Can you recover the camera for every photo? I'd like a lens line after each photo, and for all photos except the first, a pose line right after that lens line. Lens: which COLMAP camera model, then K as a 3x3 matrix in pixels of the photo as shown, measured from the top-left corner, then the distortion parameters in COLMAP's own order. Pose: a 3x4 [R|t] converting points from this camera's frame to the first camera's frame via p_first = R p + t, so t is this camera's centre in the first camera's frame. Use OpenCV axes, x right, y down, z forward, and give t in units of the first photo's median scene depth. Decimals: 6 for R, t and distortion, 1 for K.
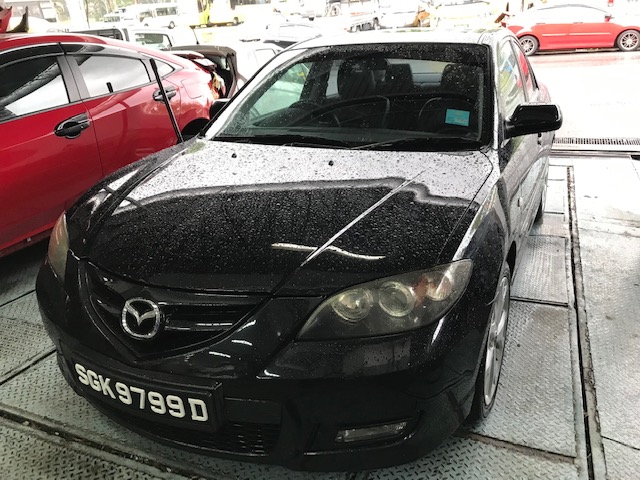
lens RADIAL K [[526.0, 0, 318.3], [0, 526.0, 244.3], [0, 0, 1]] dist [0.022482, -0.025827]
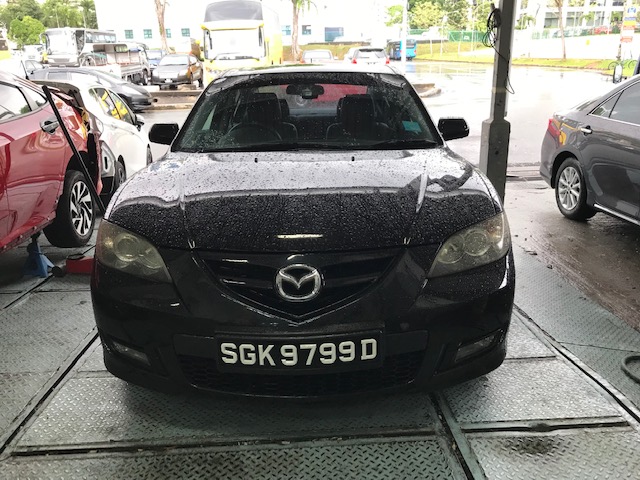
lens RADIAL K [[526.0, 0, 320.1], [0, 526.0, 237.2], [0, 0, 1]] dist [0.022482, -0.025827]
pose [[0.899726, -0.098431, 0.425210, -0.630716], [0.143000, 0.986944, -0.074117, 0.111840], [-0.412363, 0.127490, 0.902055, -0.030184]]
